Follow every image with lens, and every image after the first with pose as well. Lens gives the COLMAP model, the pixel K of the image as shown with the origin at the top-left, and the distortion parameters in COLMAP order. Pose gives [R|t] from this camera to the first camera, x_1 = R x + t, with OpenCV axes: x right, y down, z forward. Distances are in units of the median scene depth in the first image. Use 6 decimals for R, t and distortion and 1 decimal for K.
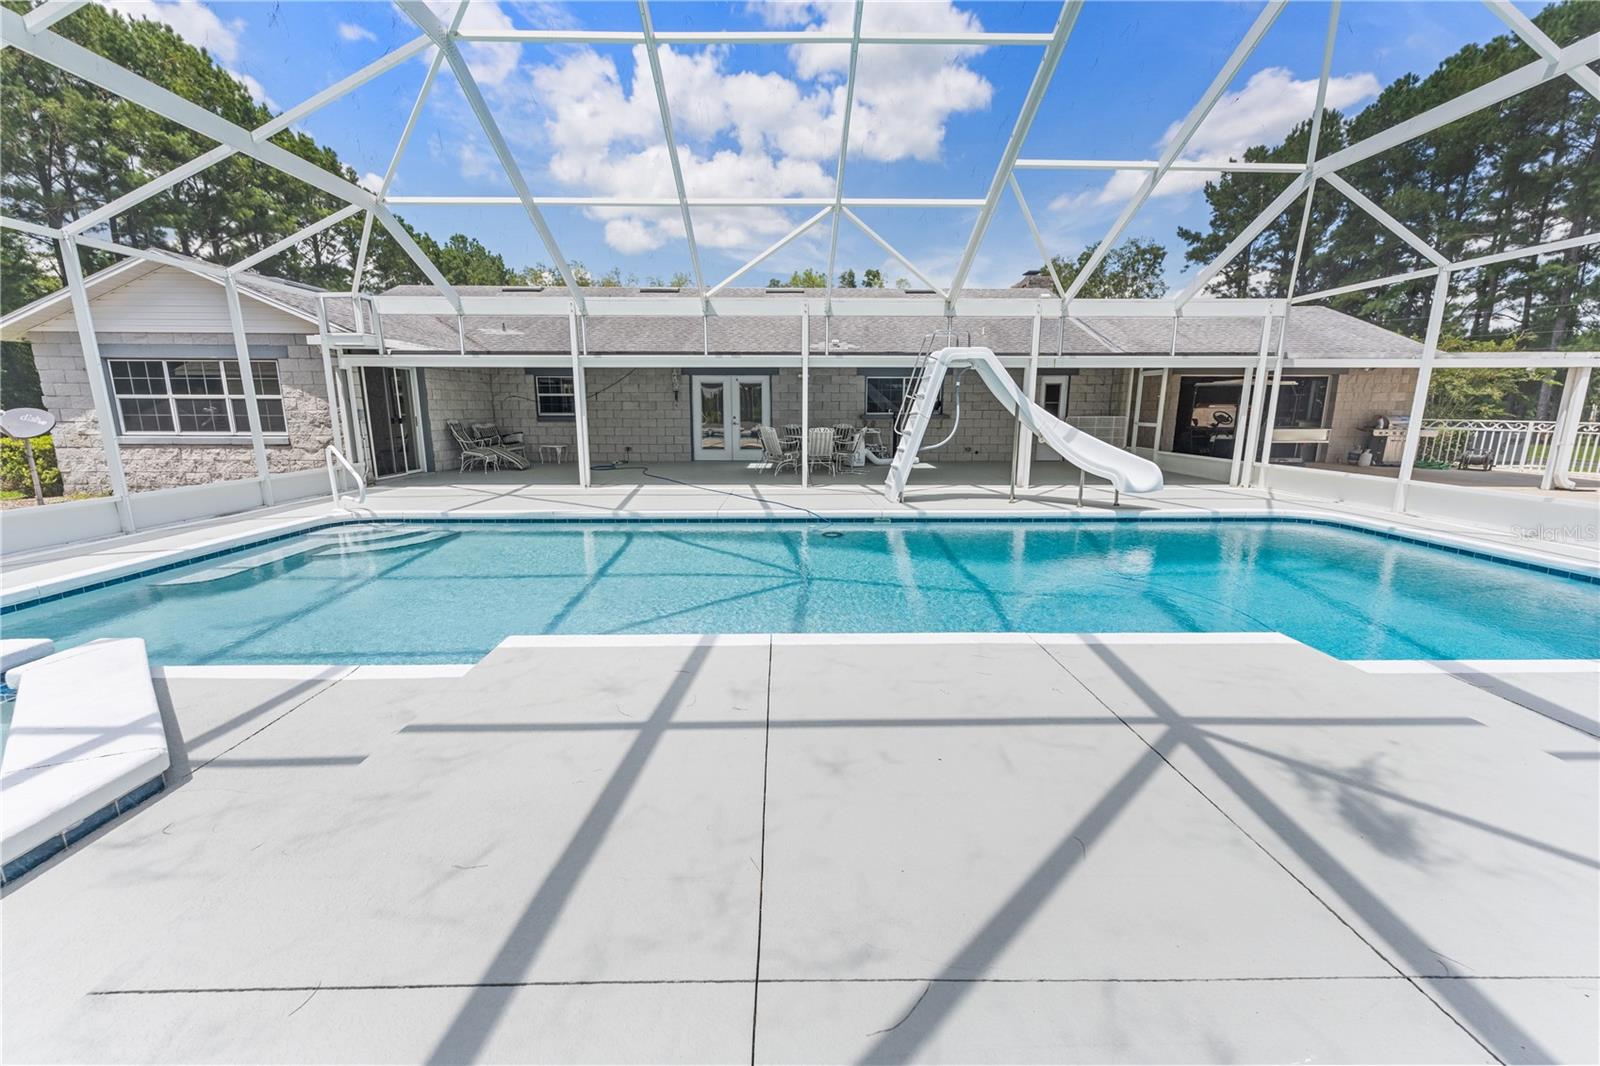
lens RADIAL K [[626.3, 0, 800.0], [0, 626.3, 533.0], [0, 0, 1]] dist [0.000881, -0.000127]
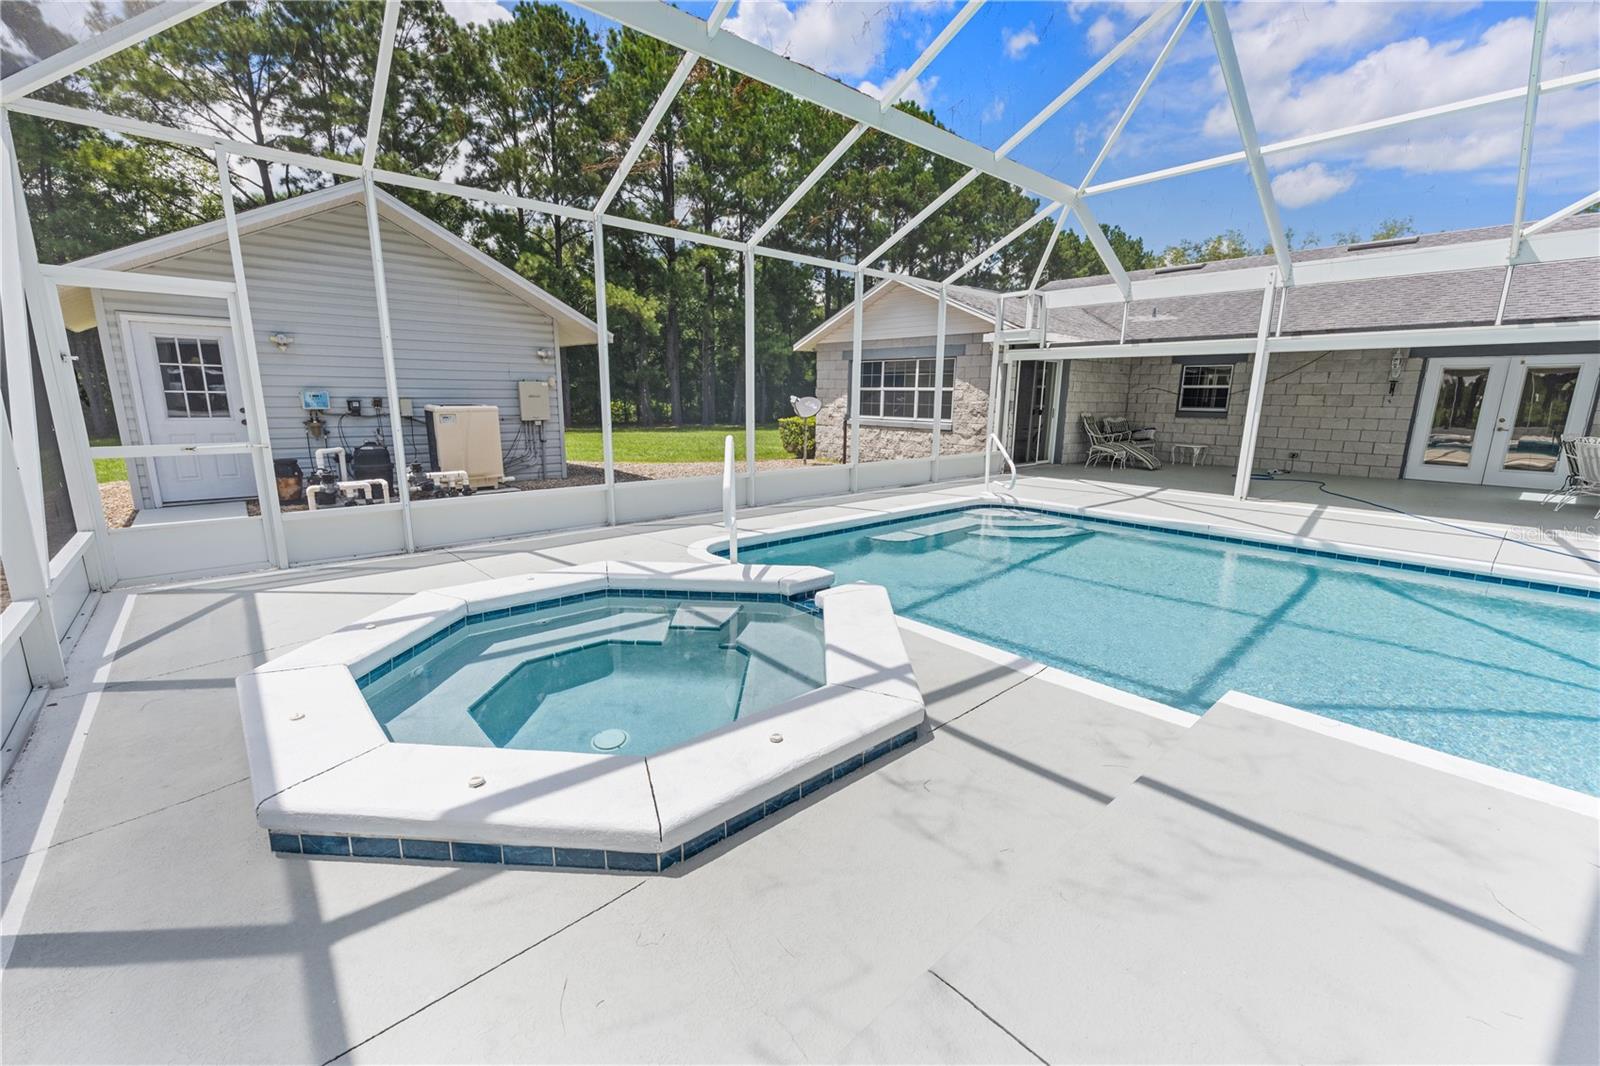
lens RADIAL K [[650.0, 0, 800.0], [0, 650.0, 533.0], [0, 0, 1]] dist [0.001973, 0.000033]
pose [[0.647398, 0.164351, -0.744221, -0.072944], [-0.161783, 0.983854, 0.076536, -0.001836], [0.744783, 0.070853, 0.663534, 0.010459]]
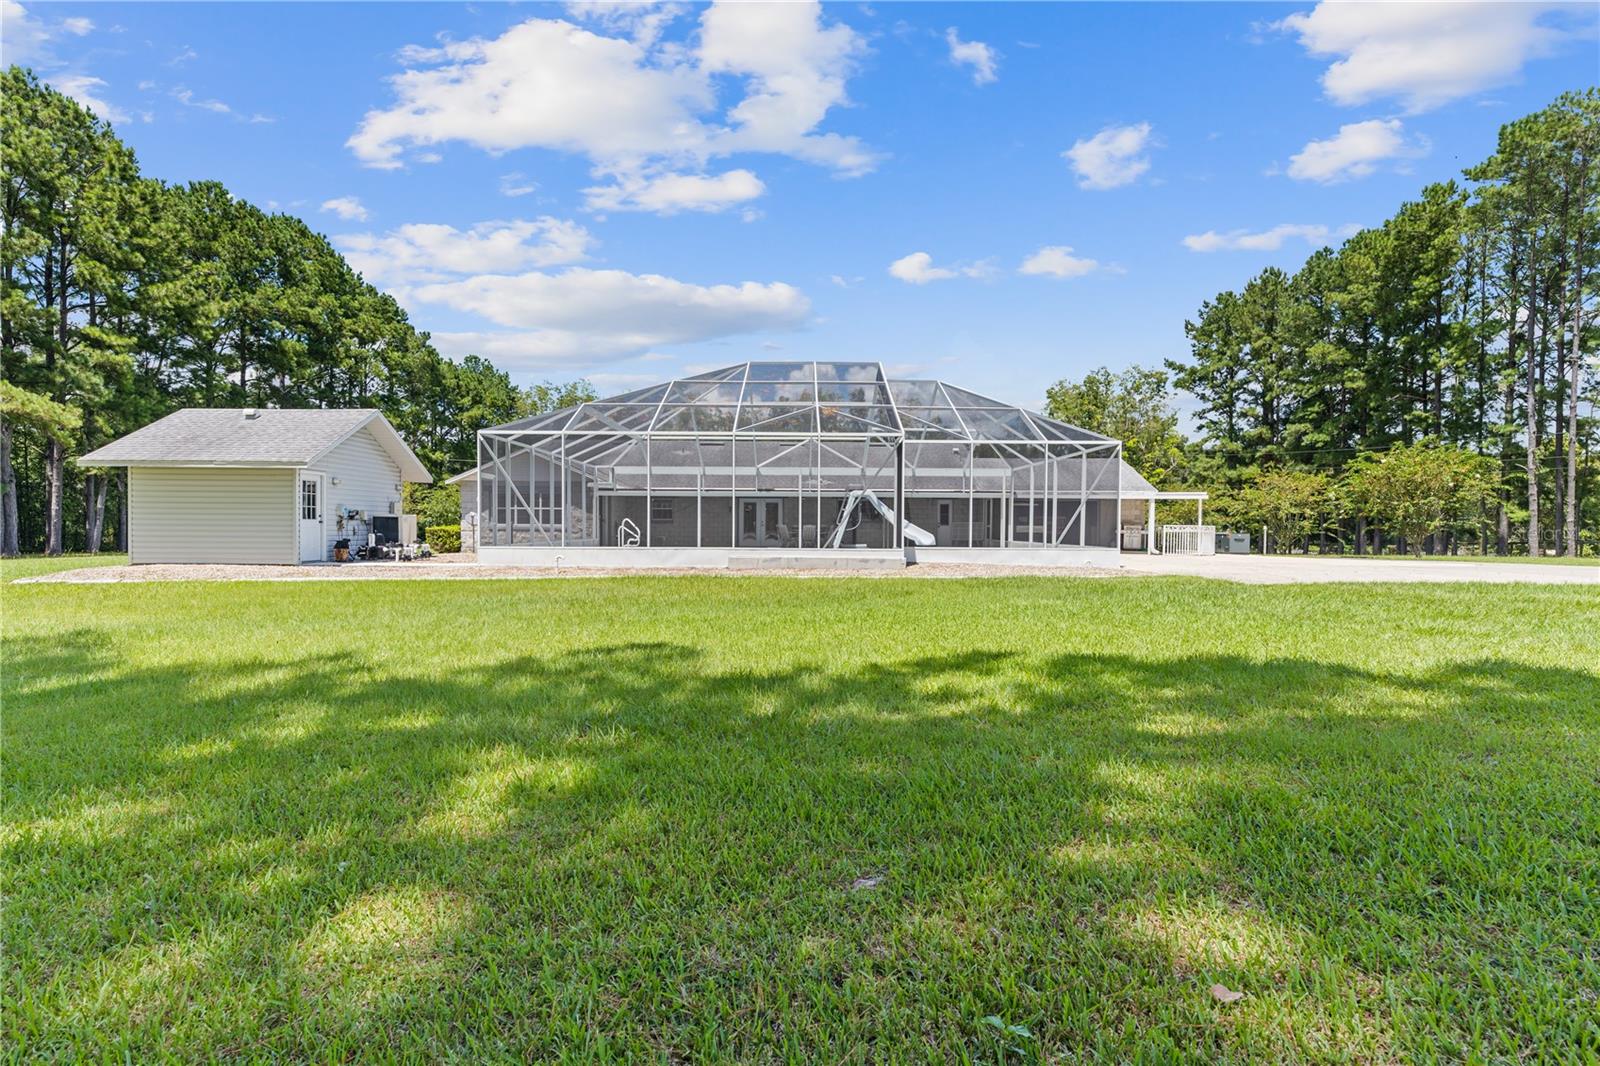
lens RADIAL K [[849.7, 0, 800.0], [0, 849.7, 533.0], [0, 0, 1]] dist [-0.000299, -0.000028]
pose [[0.999815, 0.004140, -0.018801, 0.067051], [-0.007677, 0.981331, -0.192172, 0.436274], [0.017654, 0.192281, 0.981181, -1.914185]]
